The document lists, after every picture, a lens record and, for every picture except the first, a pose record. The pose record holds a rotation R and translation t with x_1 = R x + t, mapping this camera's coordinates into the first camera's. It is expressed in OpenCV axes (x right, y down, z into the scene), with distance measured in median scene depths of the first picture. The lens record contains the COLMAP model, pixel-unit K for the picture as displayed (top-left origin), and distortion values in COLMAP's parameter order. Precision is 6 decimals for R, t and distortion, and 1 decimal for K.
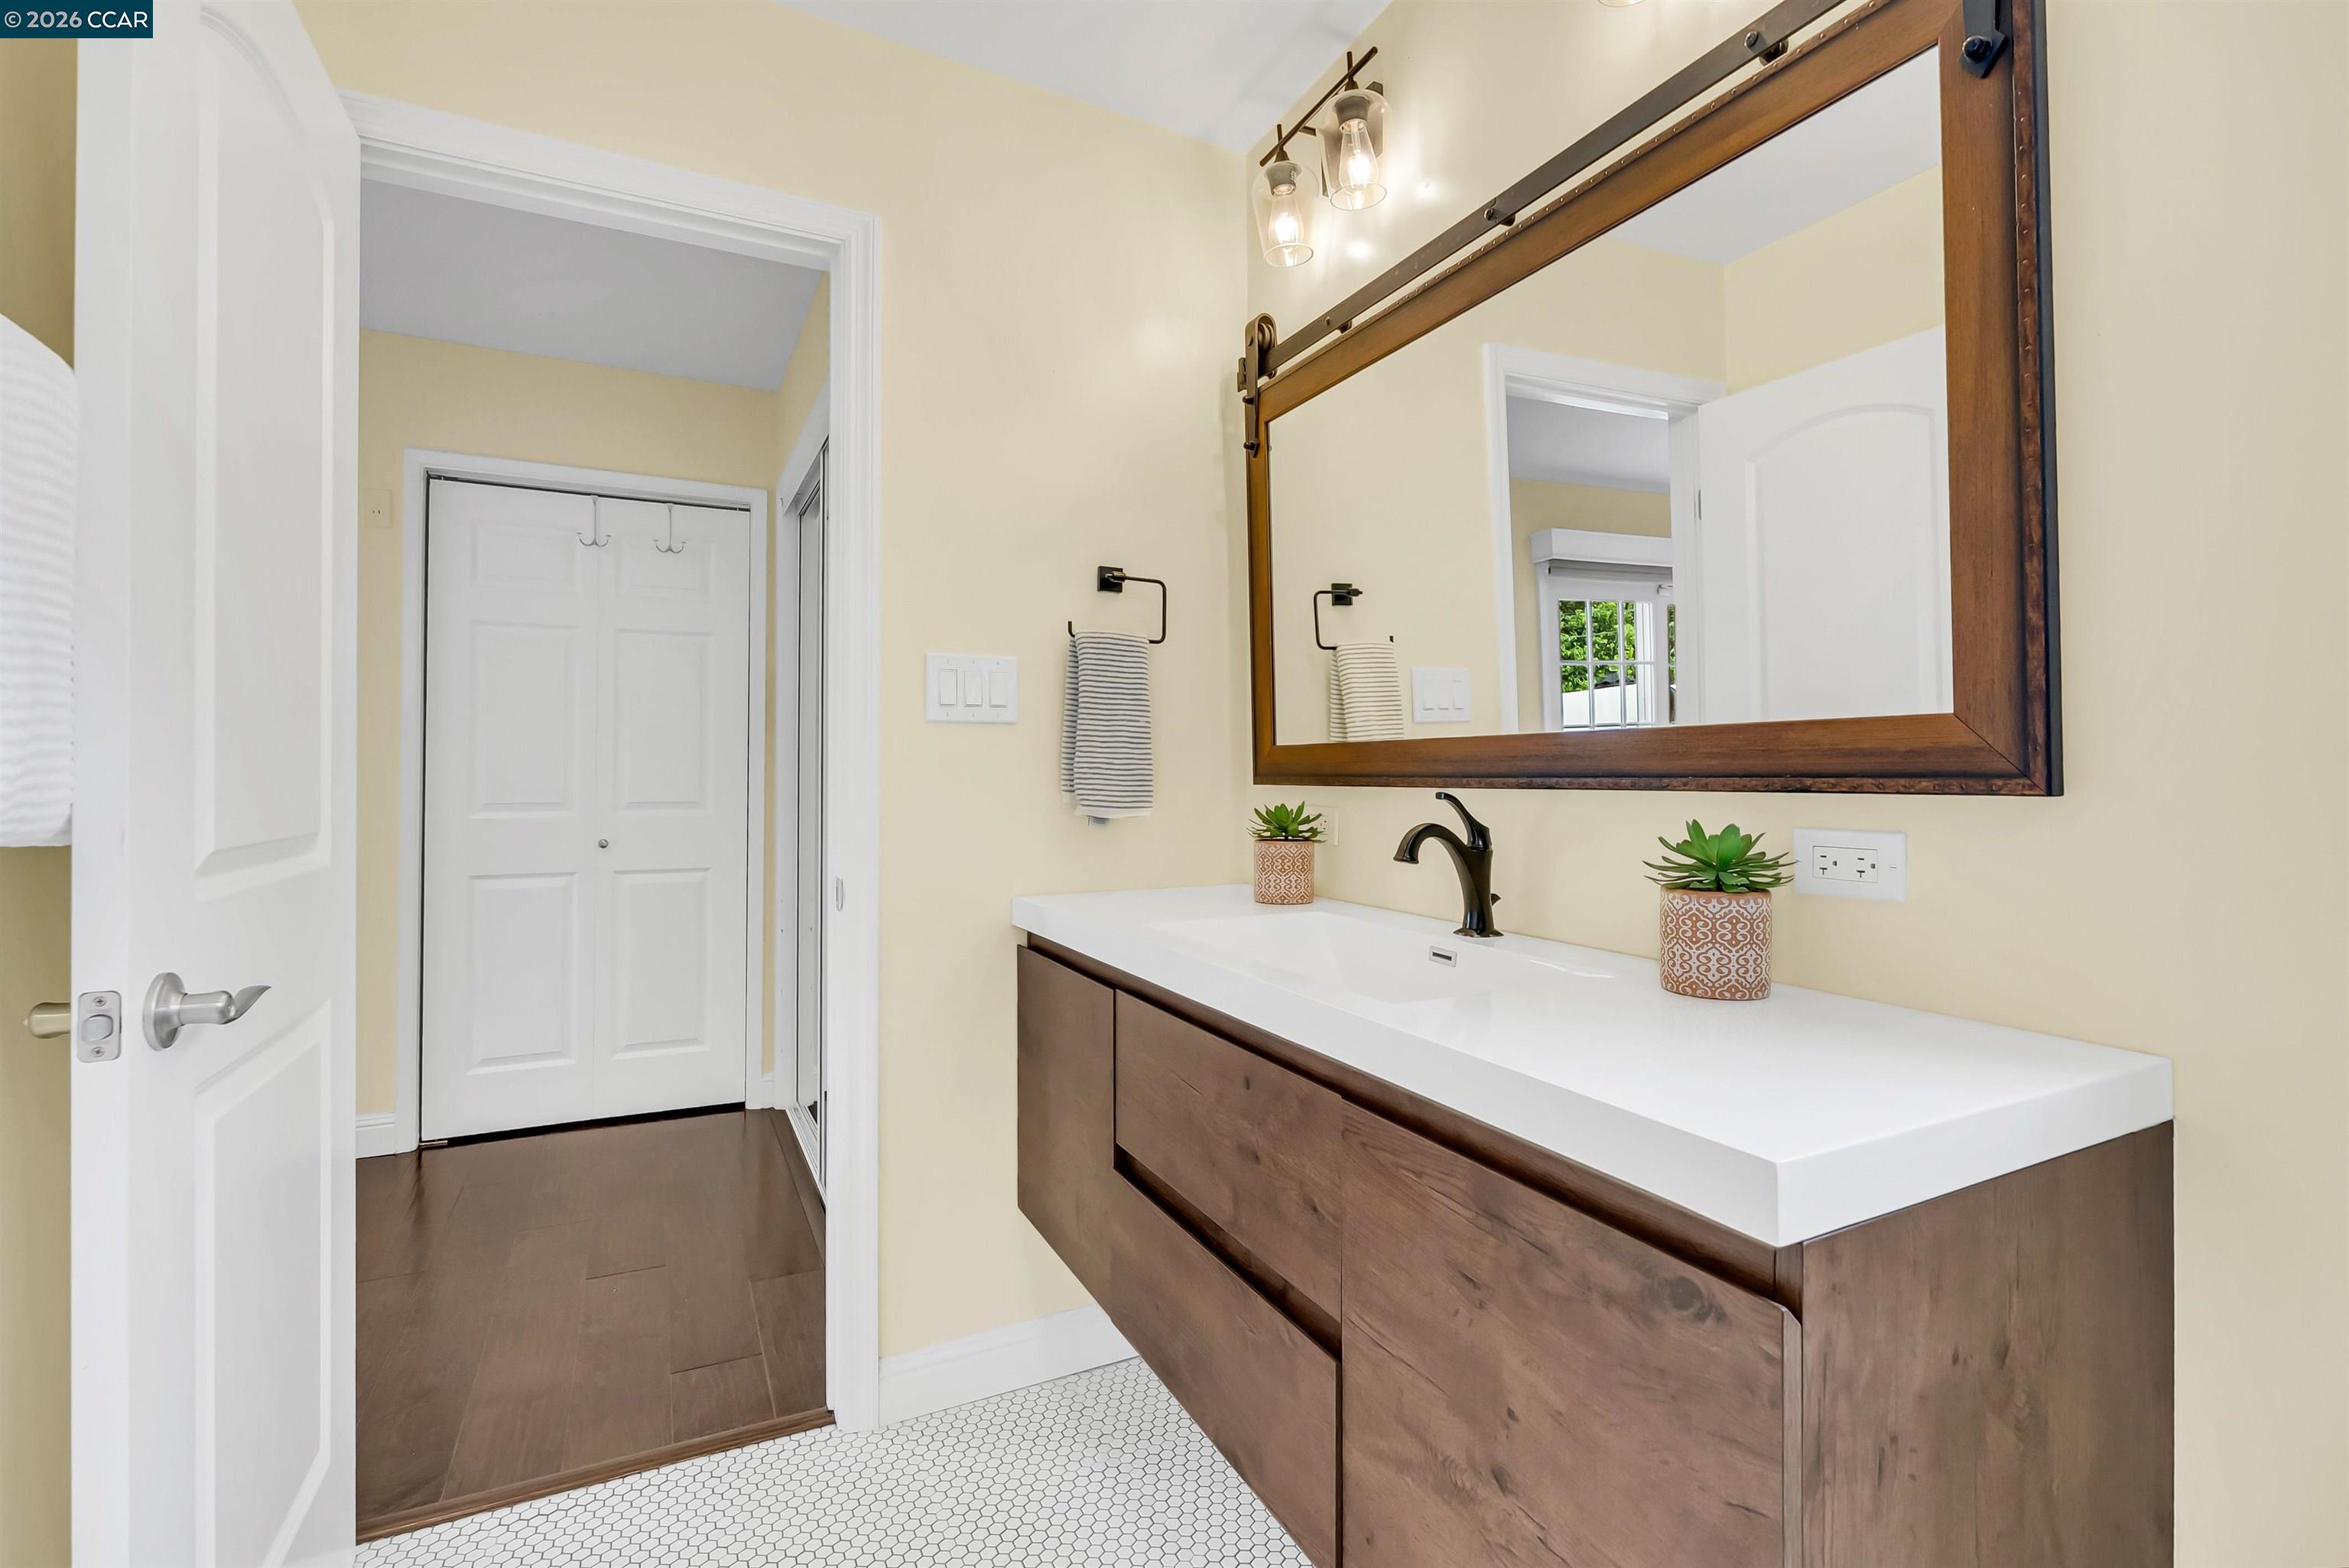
lens RADIAL K [[1065.8, 0, 1196.7], [0, 1065.8, 761.9], [0, 0, 1]] dist [-0.005138, 0.000084]
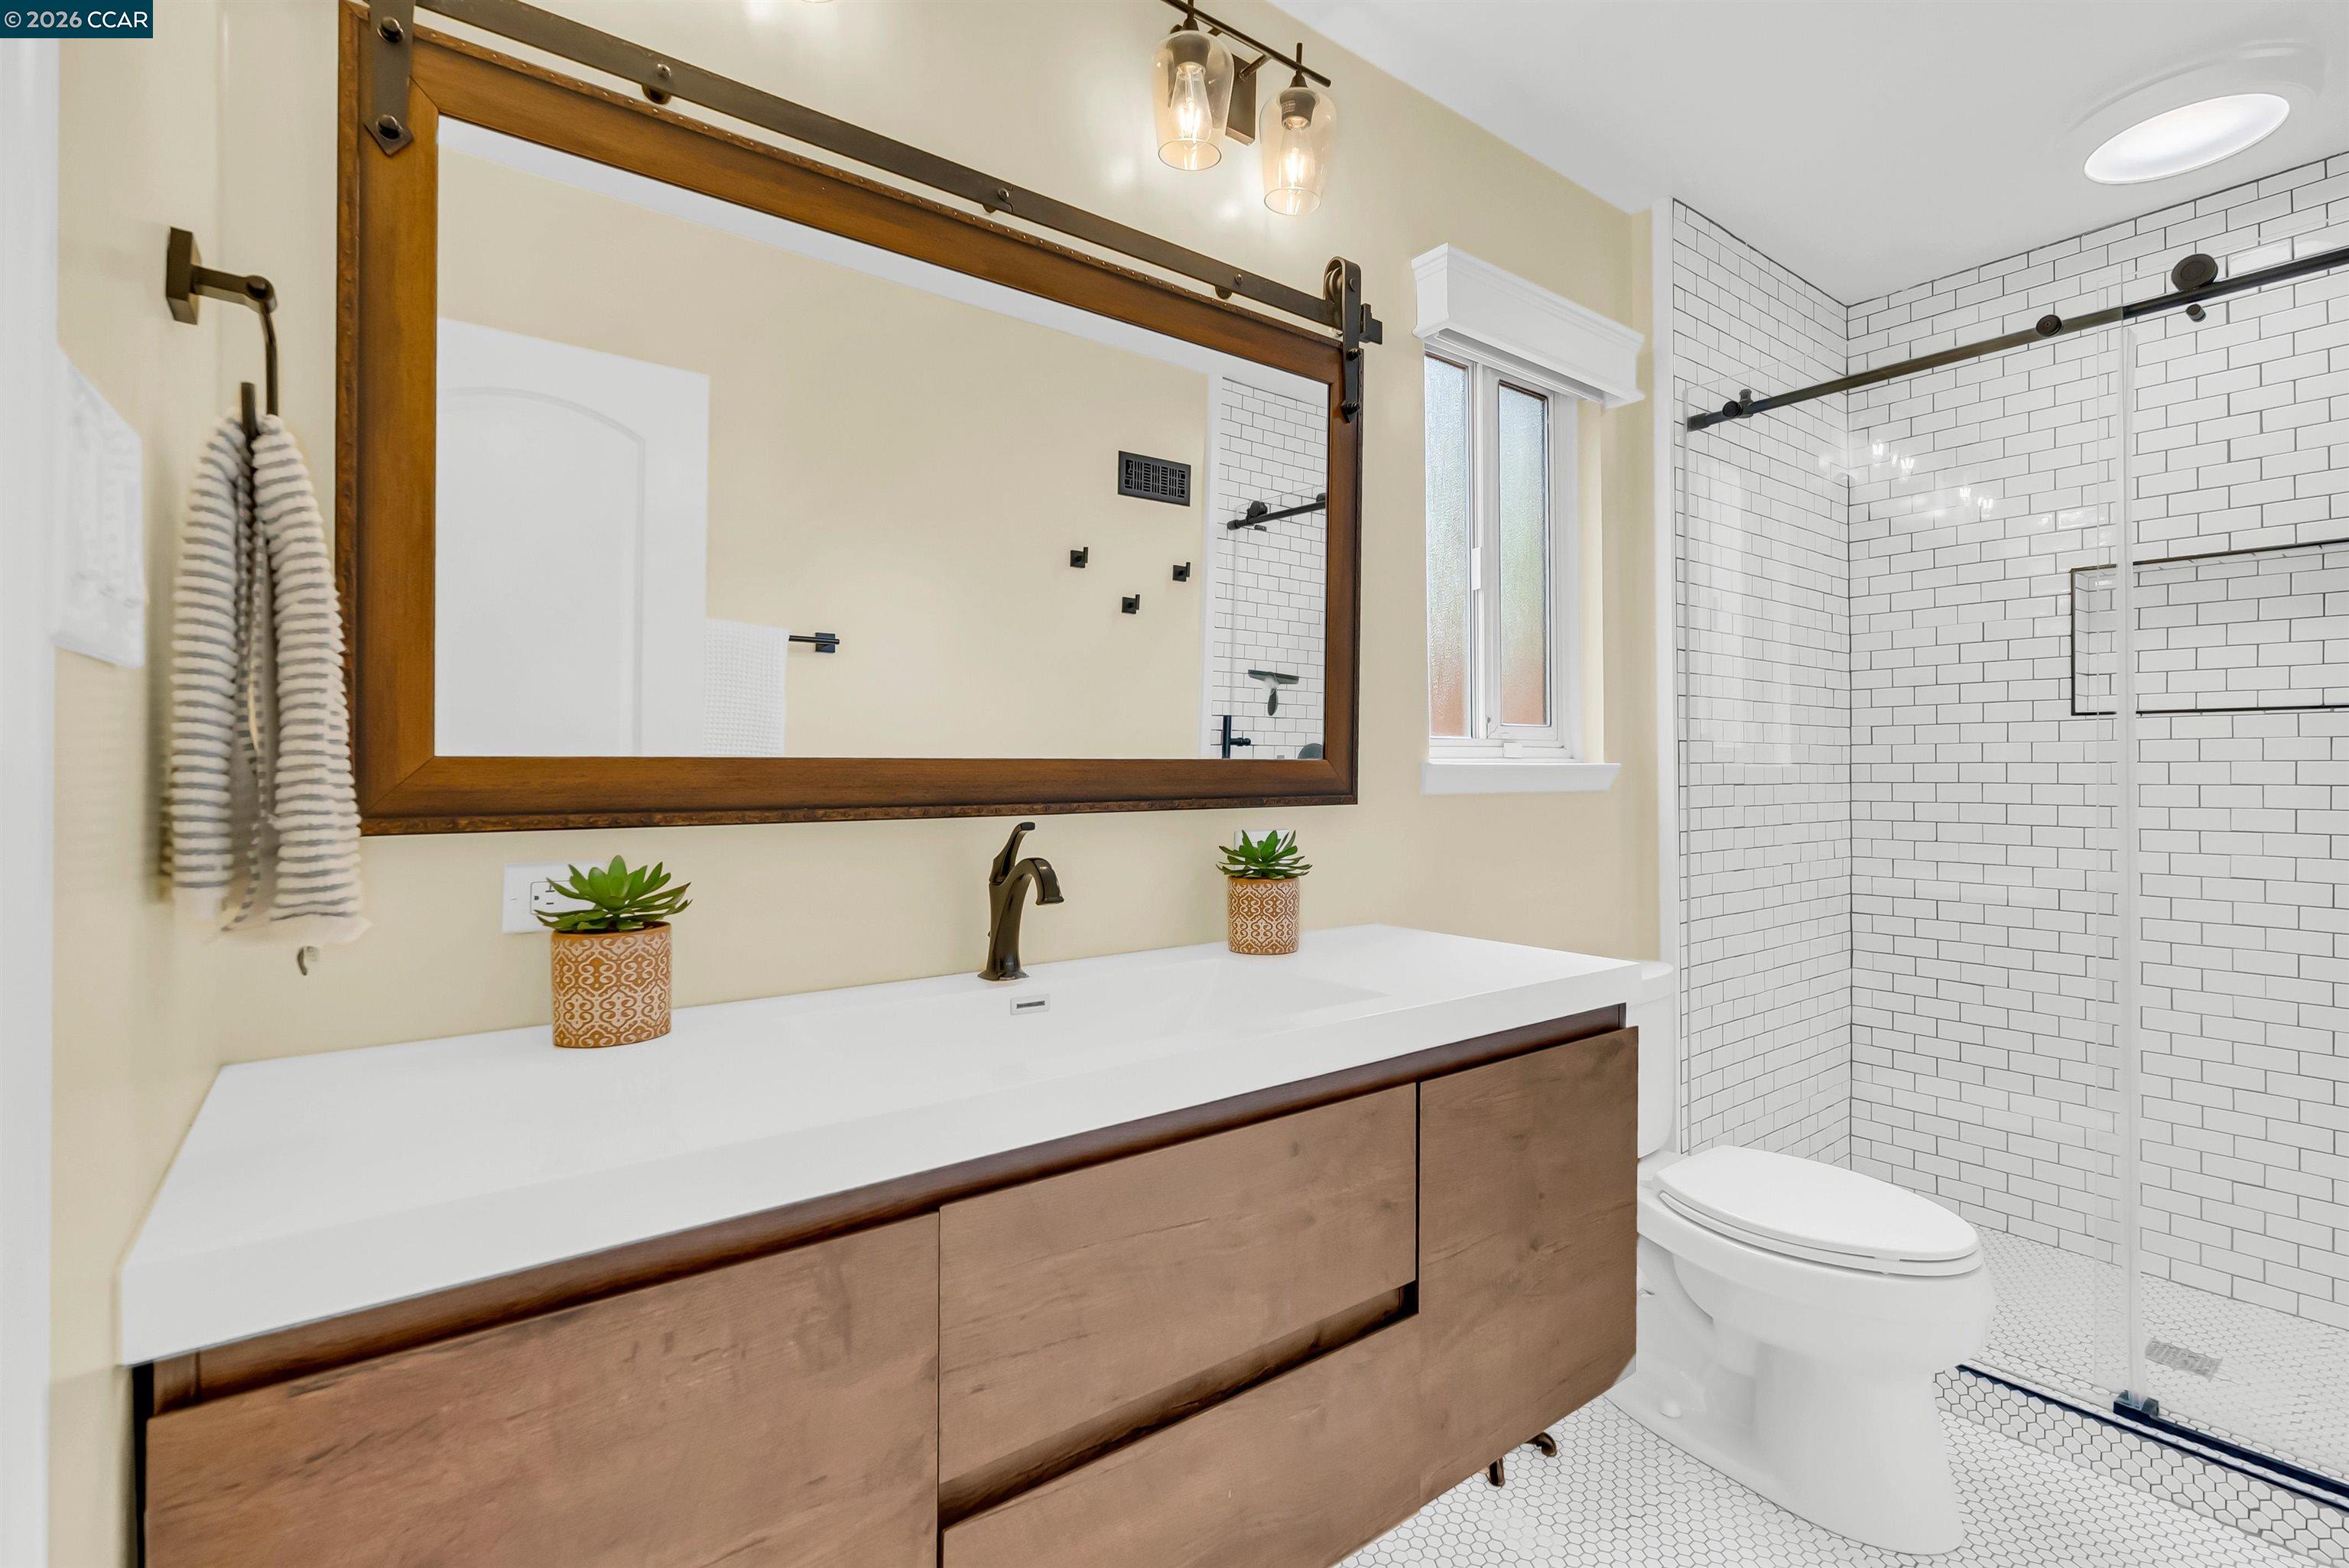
lens RADIAL K [[1044.7, 0, 1174.5], [0, 1044.7, 784.0], [0, 0, 1]] dist [-0.019629, 0.000182]
pose [[-0.162827, -0.005848, 0.986637, -0.795388], [-0.006783, 0.999965, 0.004808, -0.009997], [-0.986631, -0.005909, -0.162861, 1.236000]]
